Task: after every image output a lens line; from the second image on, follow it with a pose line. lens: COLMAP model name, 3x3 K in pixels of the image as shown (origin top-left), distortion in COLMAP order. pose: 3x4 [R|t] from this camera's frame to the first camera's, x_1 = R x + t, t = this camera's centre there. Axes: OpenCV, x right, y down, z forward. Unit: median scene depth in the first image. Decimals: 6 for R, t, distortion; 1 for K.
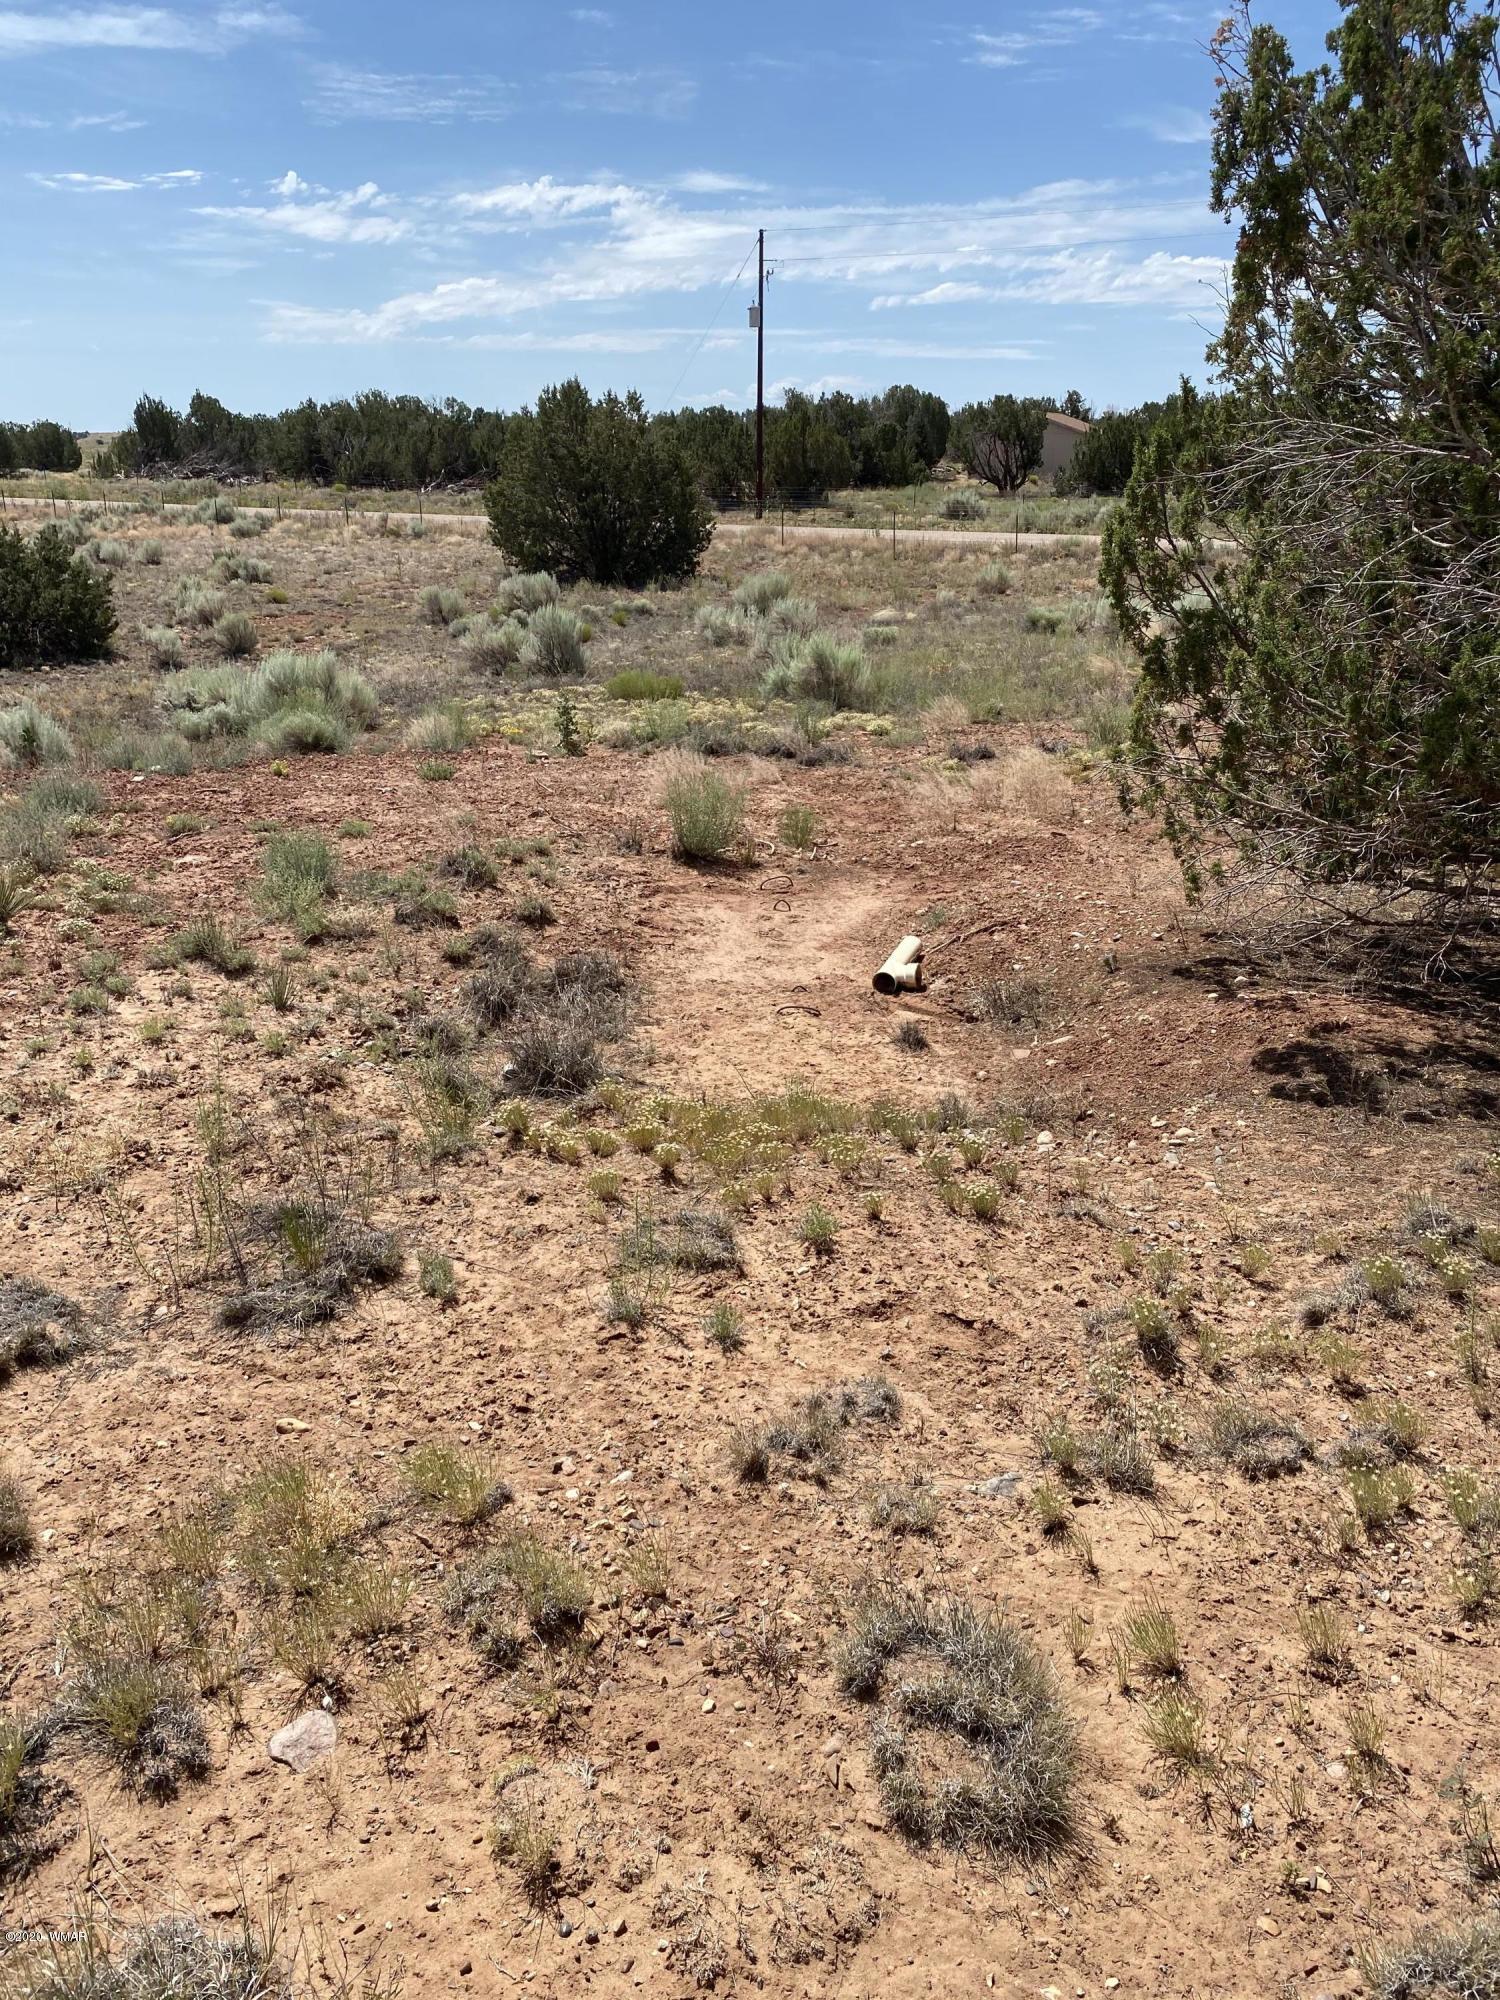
lens RADIAL K [[1714.0, 0, 750.0], [0, 1714.0, 1000.0], [0, 0, 1]] dist [0.177947, -0.547492]
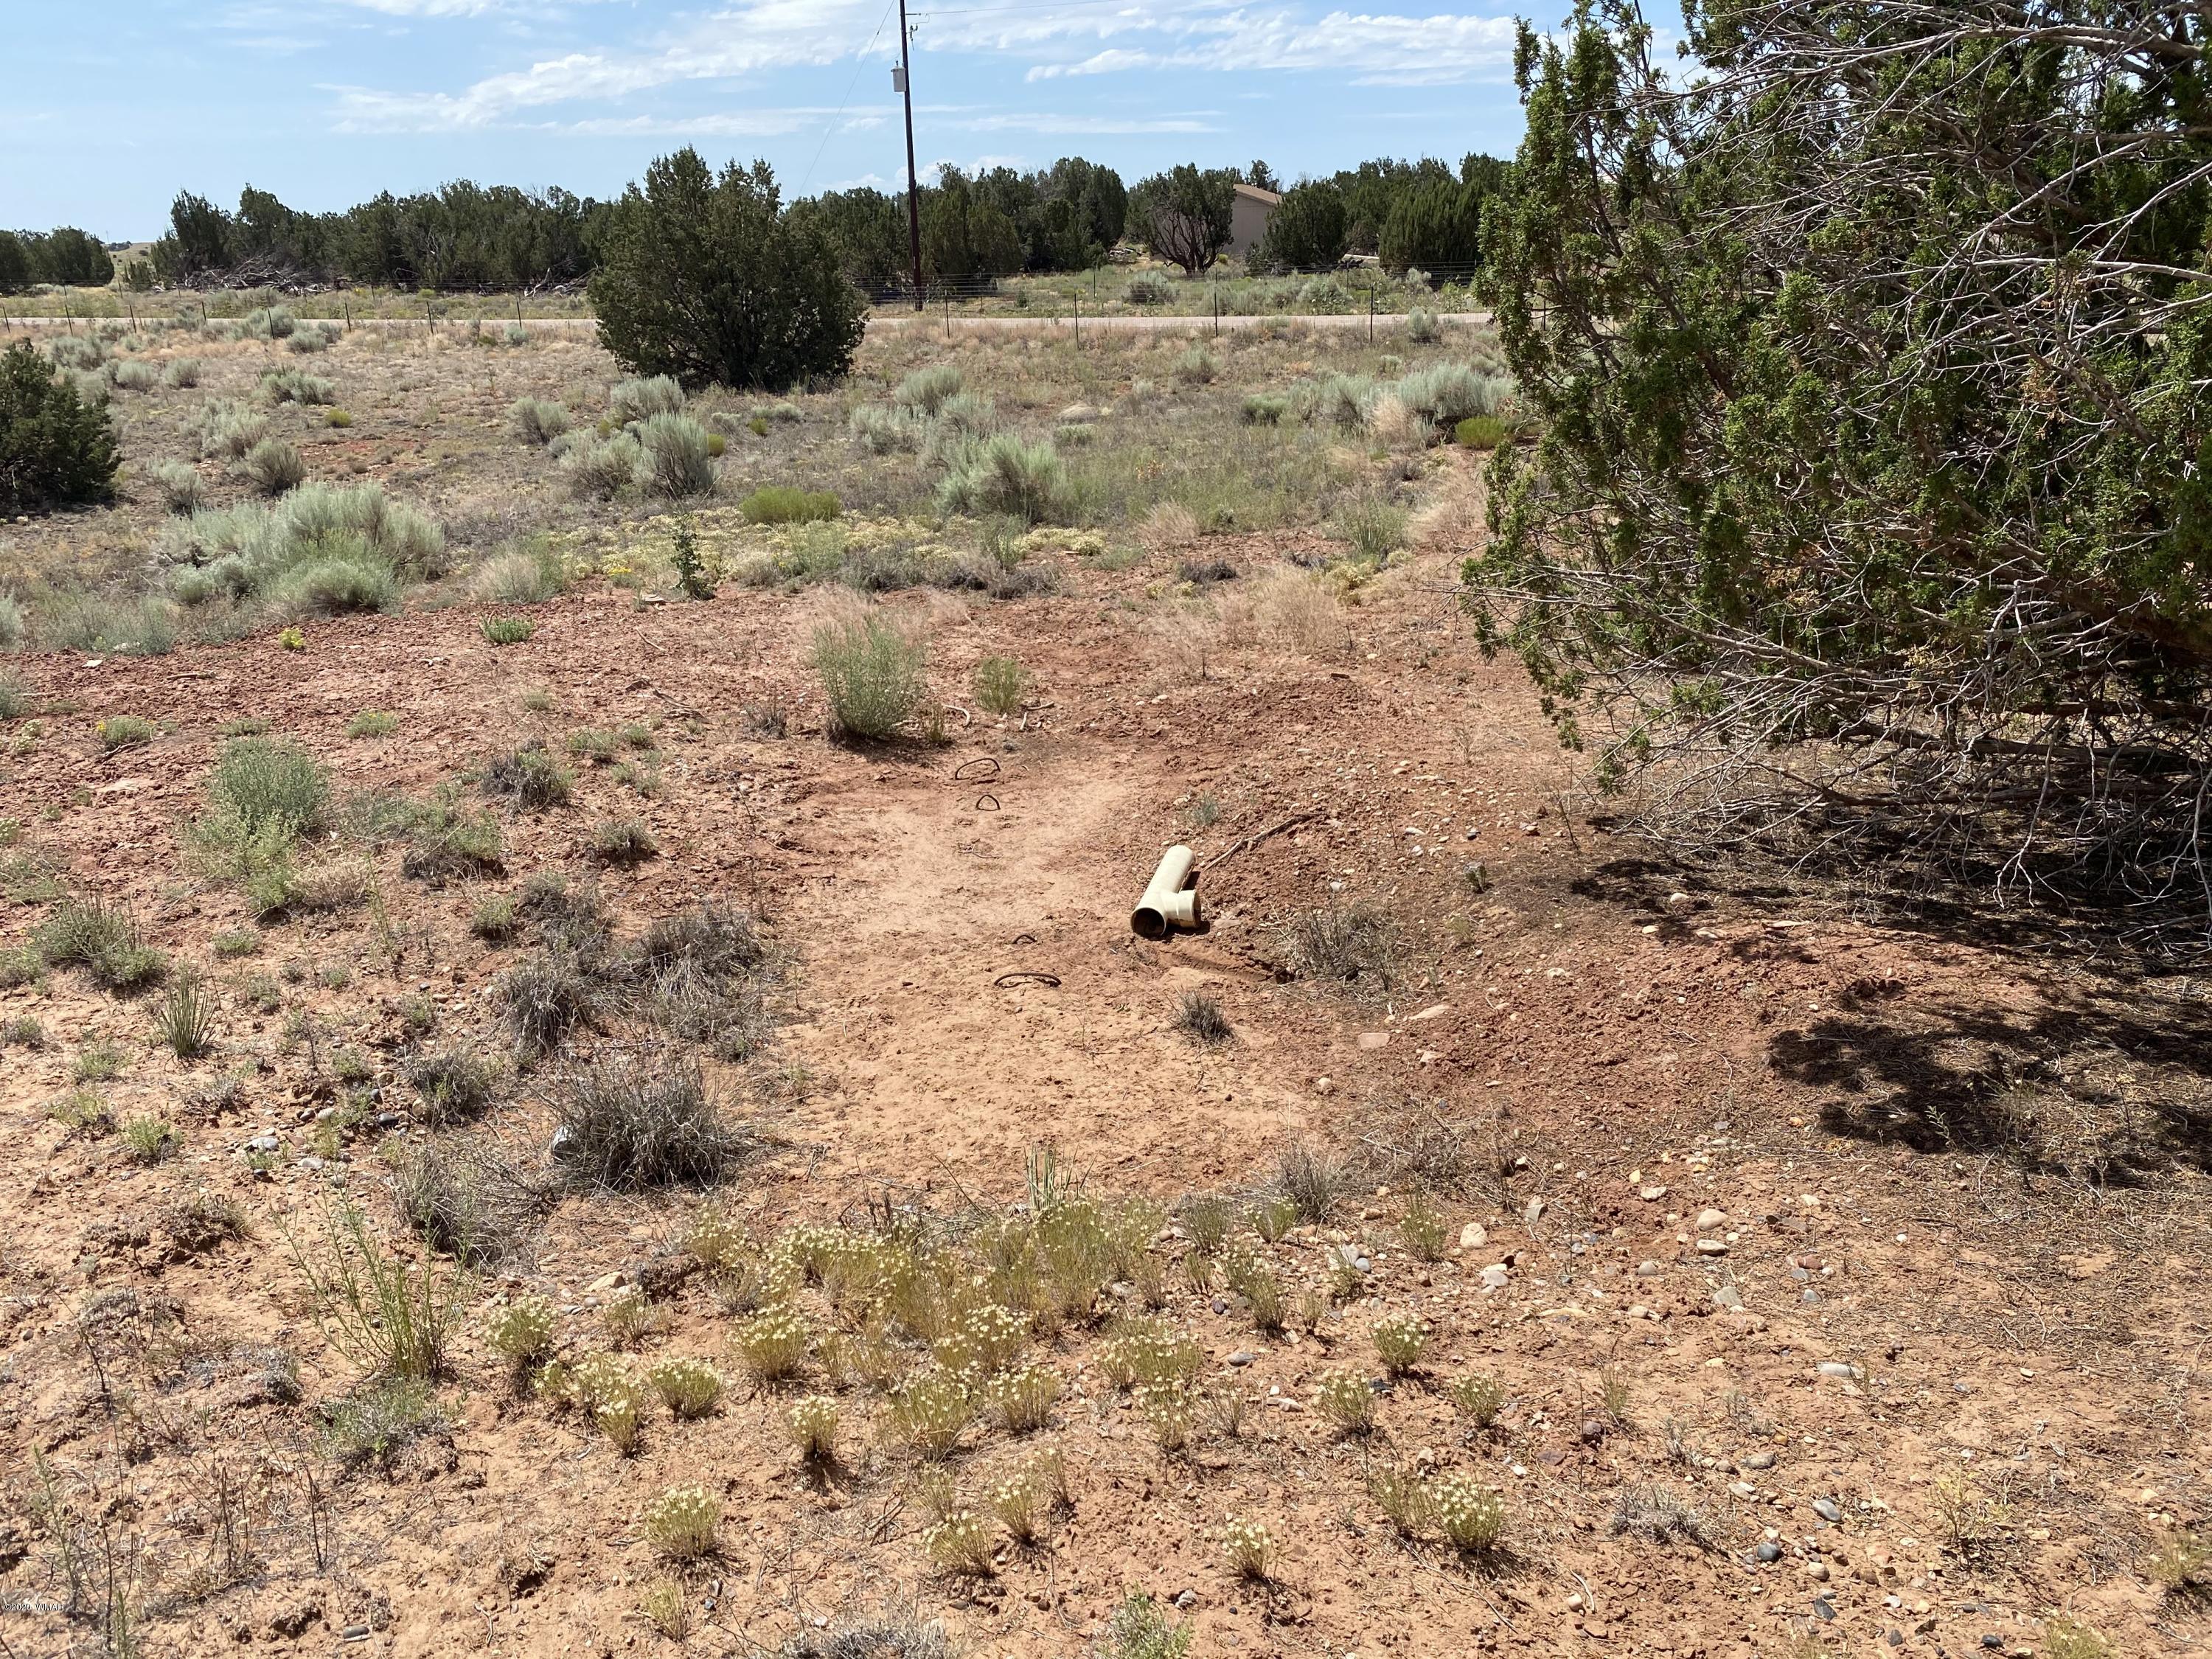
lens RADIAL K [[1859.2, 0, 1110.0], [0, 1859.2, 871.7], [0, 0, 1]] dist [0.103365, -0.202802]
pose [[0.994143, -0.062949, 0.087846, -0.000154], [0.061484, 0.997922, 0.019287, -0.026134], [-0.088878, -0.013773, 0.995947, 0.154140]]
